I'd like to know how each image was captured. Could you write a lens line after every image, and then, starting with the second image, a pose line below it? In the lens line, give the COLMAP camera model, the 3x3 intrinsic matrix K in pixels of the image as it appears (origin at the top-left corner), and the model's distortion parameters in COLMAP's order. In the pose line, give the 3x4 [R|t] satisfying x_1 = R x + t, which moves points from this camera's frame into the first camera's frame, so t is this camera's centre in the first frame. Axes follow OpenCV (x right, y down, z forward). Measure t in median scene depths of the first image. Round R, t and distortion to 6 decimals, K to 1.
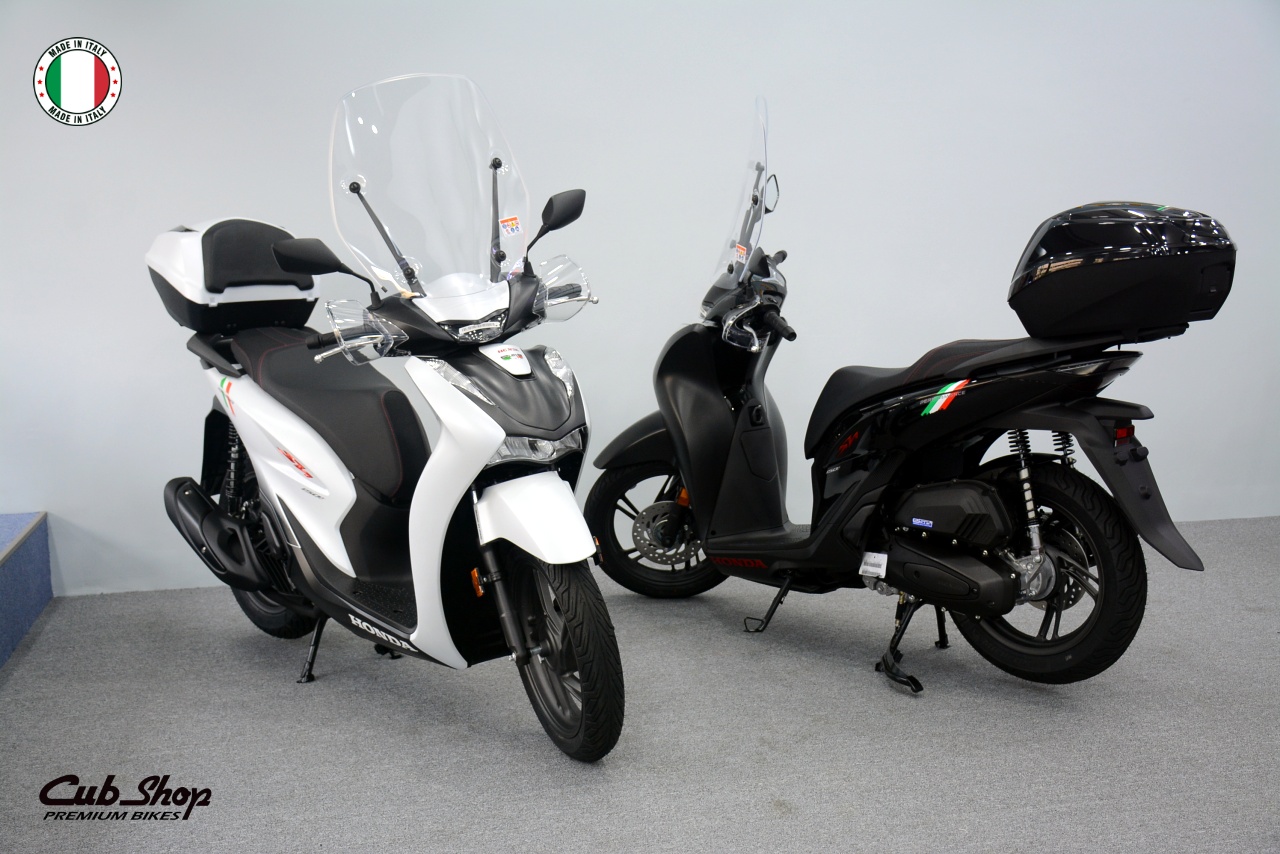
lens RADIAL K [[1462.5, 0, 638.0], [0, 1462.5, 437.3], [0, 0, 1]] dist [0.074684, 0.000000]
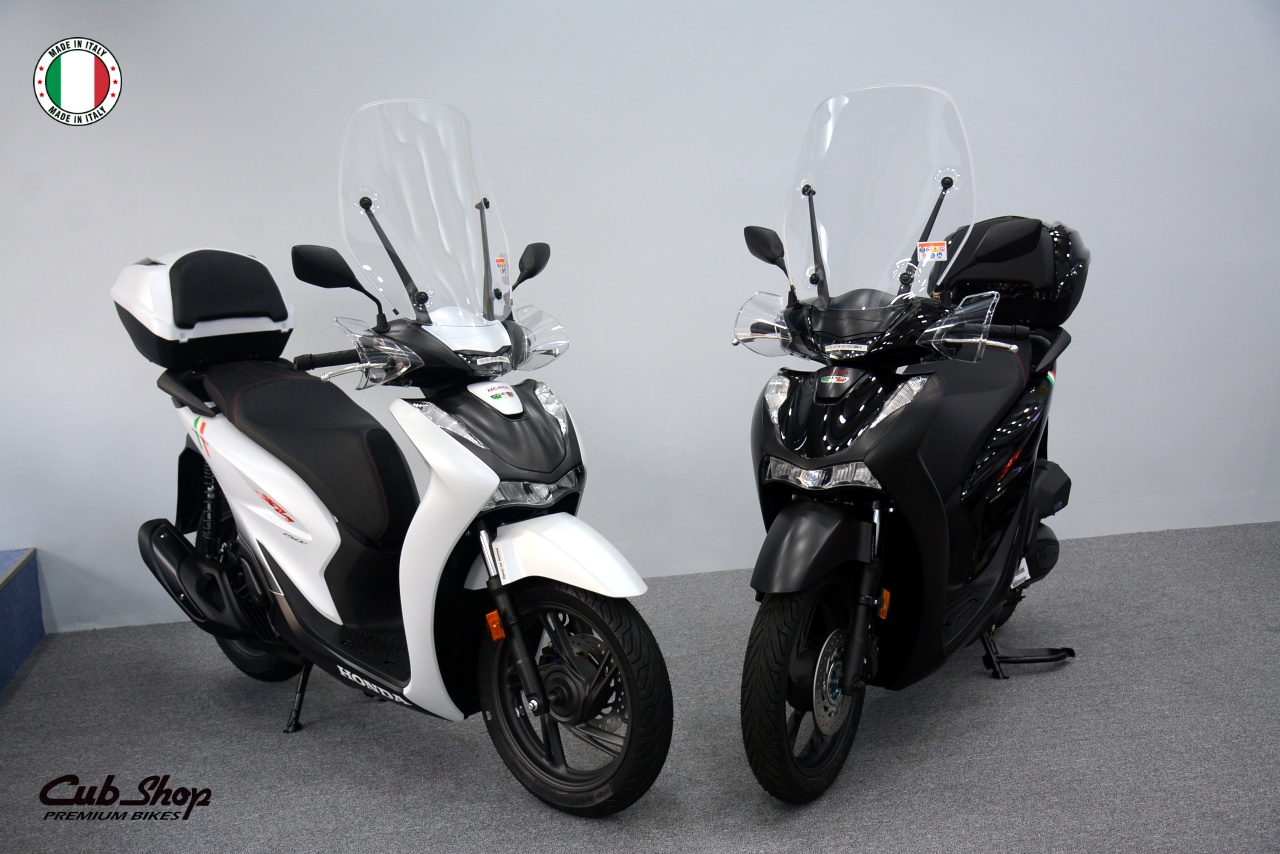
lens RADIAL K [[1394.4, 0, 642.3], [0, 1394.4, 445.1], [0, 0, 1]] dist [0.052633, 0.000000]
pose [[0.999062, -0.026875, 0.033956, -0.024202], [0.026341, 0.999523, 0.016101, -0.031228], [-0.034373, -0.015191, 0.999294, 0.080225]]
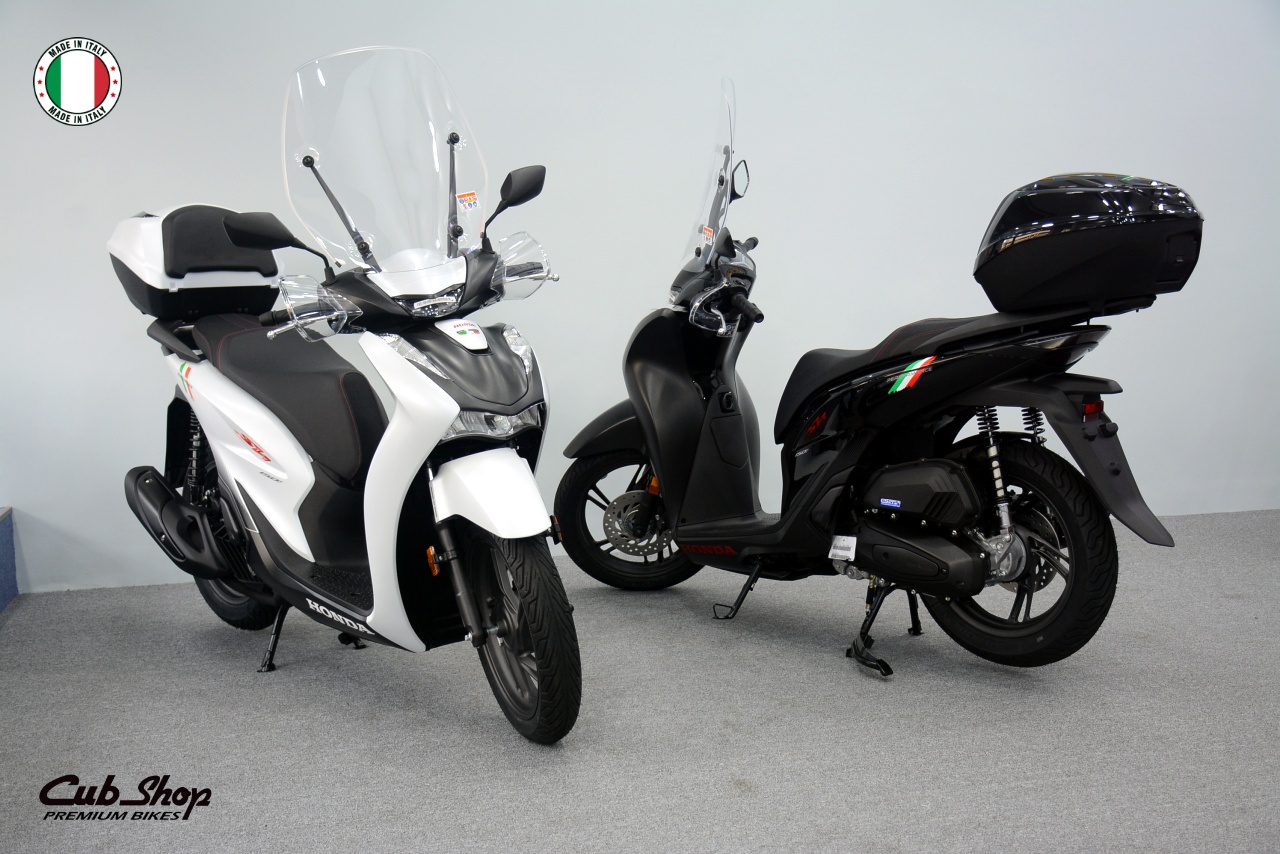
lens RADIAL K [[1462.5, 0, 635.4], [0, 1462.5, 433.4], [0, 0, 1]] dist [0.074684, 0.000000]
pose [[0.999980, -0.005577, -0.002830, 0.025474], [0.005523, 0.999804, -0.018987, 0.028876], [0.002935, 0.018971, 0.999816, 0.015799]]
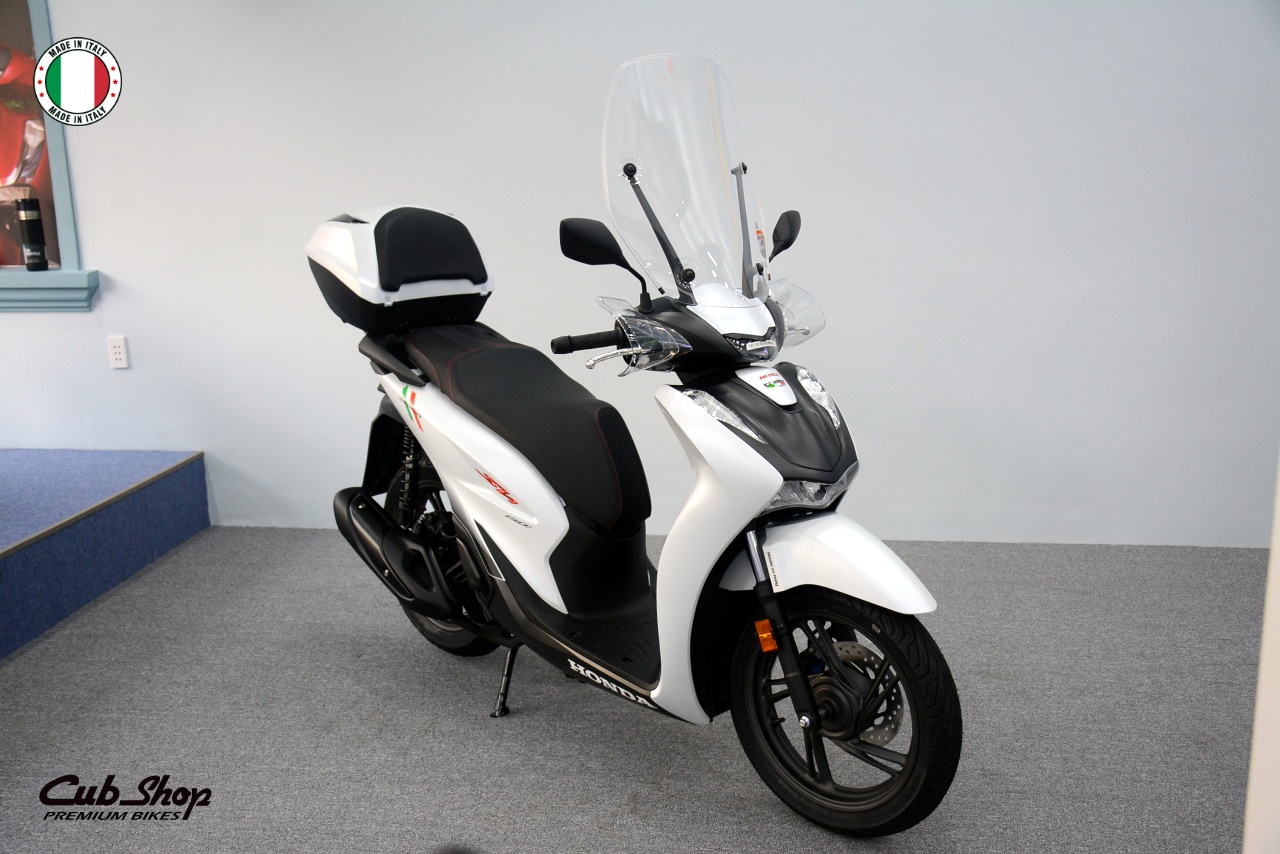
lens RADIAL K [[1286.7, 0, 655.0], [0, 1286.7, 440.7], [0, 0, 1]] dist [-0.006839, 0.000000]
pose [[0.999433, -0.002106, 0.033615, -0.163059], [-0.000273, 0.997504, 0.070608, -0.067072], [-0.033680, -0.070577, 0.996938, 0.209024]]
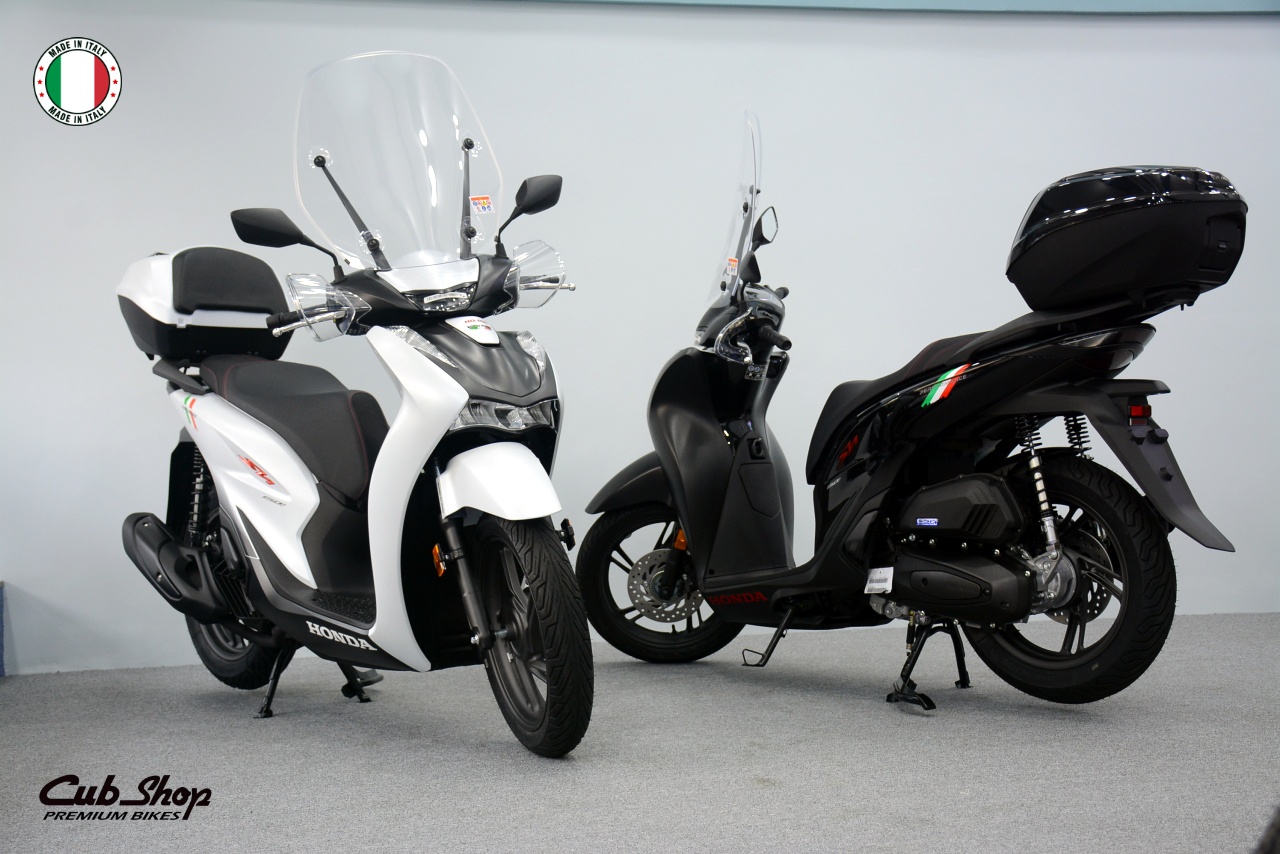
lens RADIAL K [[1564.8, 0, 636.0], [0, 1564.8, 432.5], [0, 0, 1]] dist [0.120337, 0.000000]
pose [[0.999406, -0.011608, -0.032438, 0.042508], [0.006360, 0.987506, -0.157456, 0.154305], [0.033861, 0.157156, 0.986993, 0.007928]]
